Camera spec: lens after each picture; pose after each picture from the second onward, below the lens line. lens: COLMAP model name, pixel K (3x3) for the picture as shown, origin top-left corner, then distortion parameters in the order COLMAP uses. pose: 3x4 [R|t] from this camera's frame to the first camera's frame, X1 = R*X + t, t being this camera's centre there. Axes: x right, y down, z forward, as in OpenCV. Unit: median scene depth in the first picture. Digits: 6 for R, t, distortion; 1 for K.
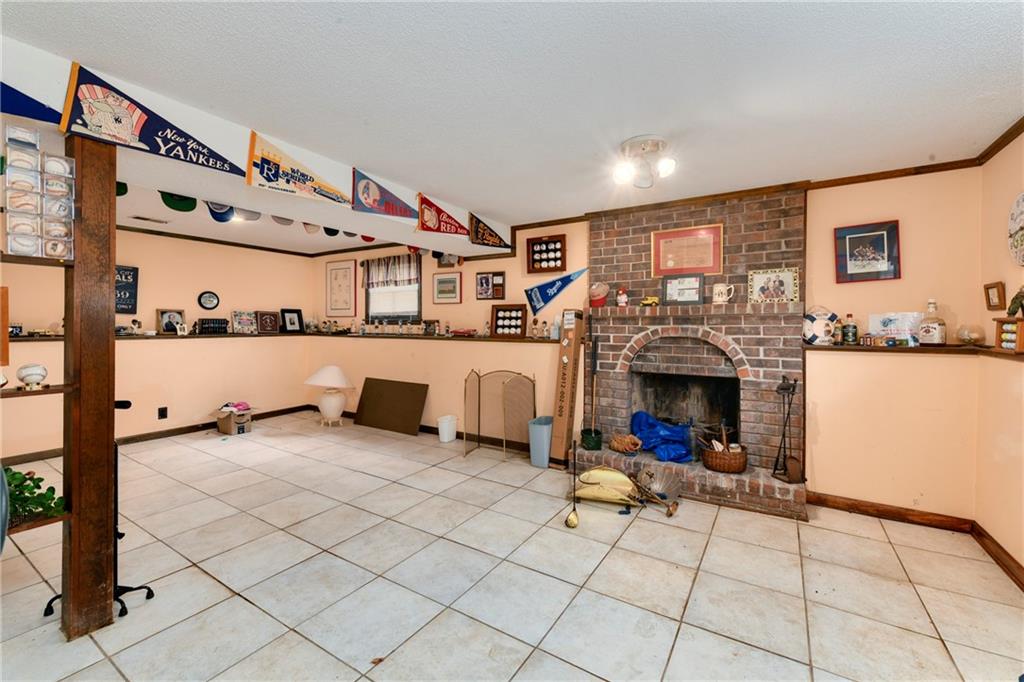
lens RADIAL K [[418.5, 0, 518.3], [0, 418.5, 325.8], [0, 0, 1]] dist [0.000257, -0.000176]
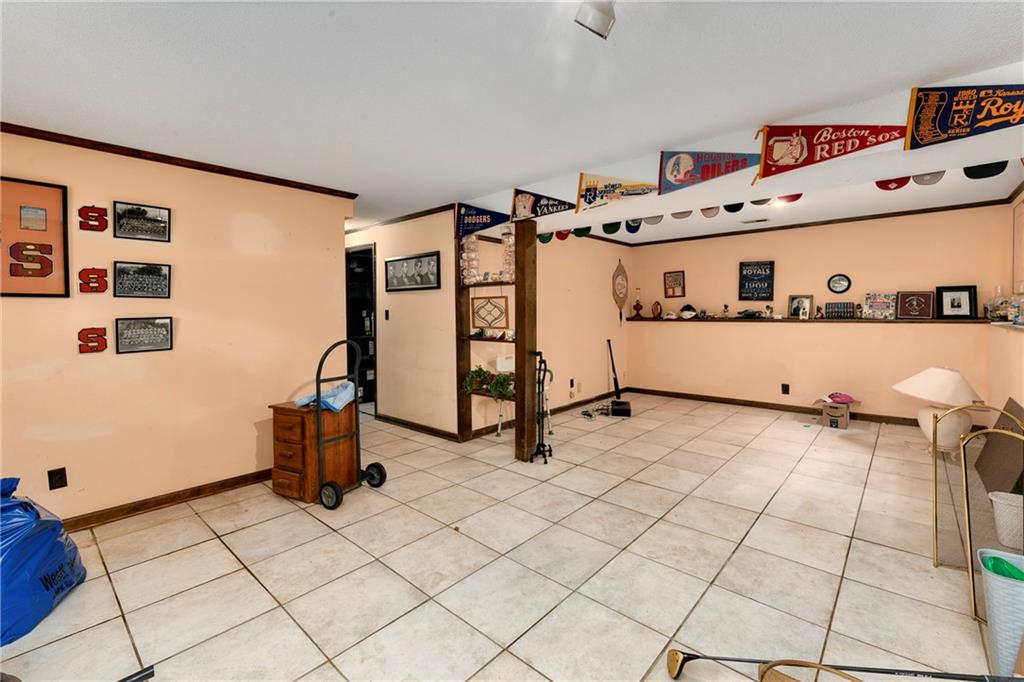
lens RADIAL K [[439.2, 0, 528.9], [0, 439.2, 318.7], [0, 0, 1]] dist [0.002858, 0.000128]
pose [[-0.154367, 0.016174, -0.987881, 0.468963], [0.007466, 0.999857, 0.015204, -0.001335], [0.987985, -0.005029, -0.154466, 0.583228]]
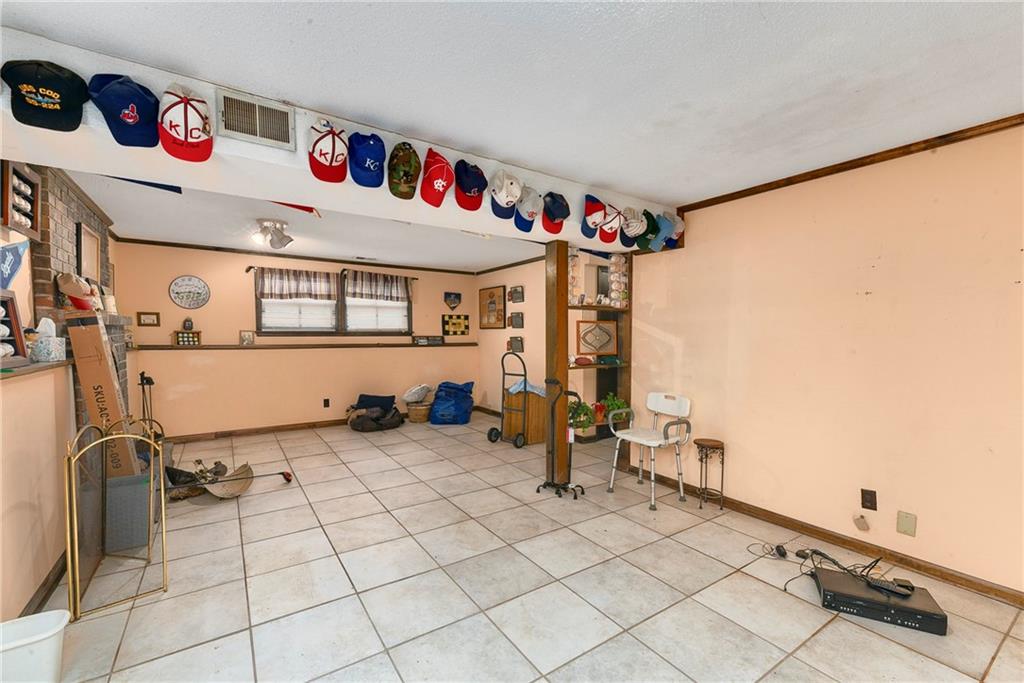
lens RADIAL K [[433.0, 0, 509.1], [0, 433.0, 354.6], [0, 0, 1]] dist [0.000016, -0.000074]
pose [[-0.910030, -0.025733, 0.413742, -0.719991], [-0.006190, 0.998804, 0.048505, -0.008407], [-0.414495, 0.041580, -0.909101, 1.278777]]
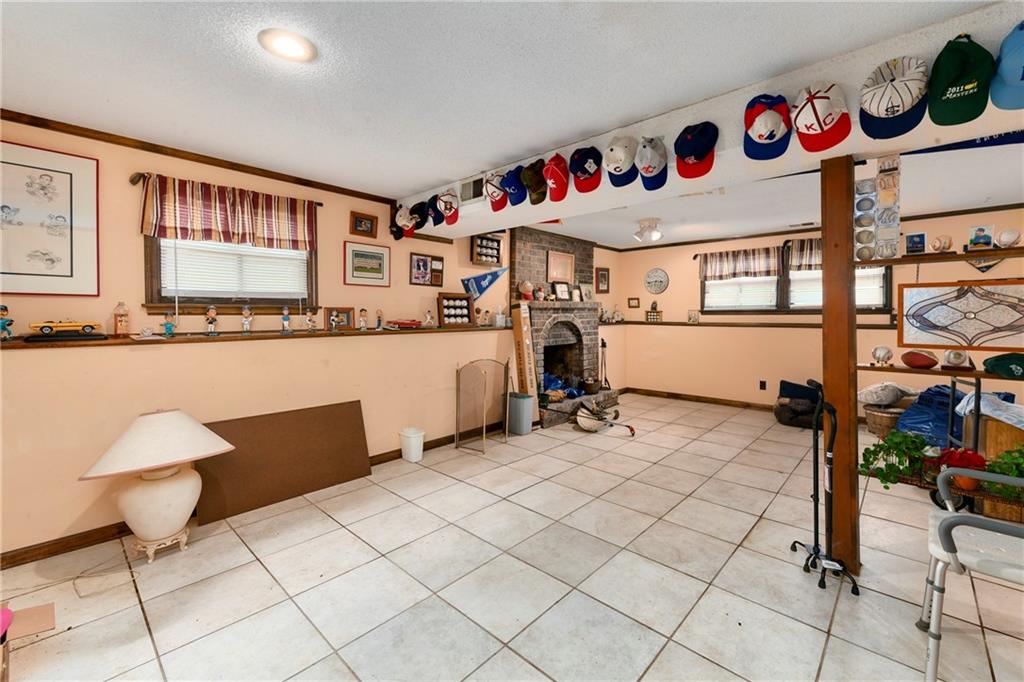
lens RADIAL K [[426.3, 0, 516.5], [0, 426.3, 314.1], [0, 0, 1]] dist [0.001233, 0.000056]
pose [[0.192938, -0.004259, 0.981202, -1.042658], [0.004138, 0.999985, 0.003527, -0.005463], [-0.981202, 0.003380, 0.192953, 0.726840]]
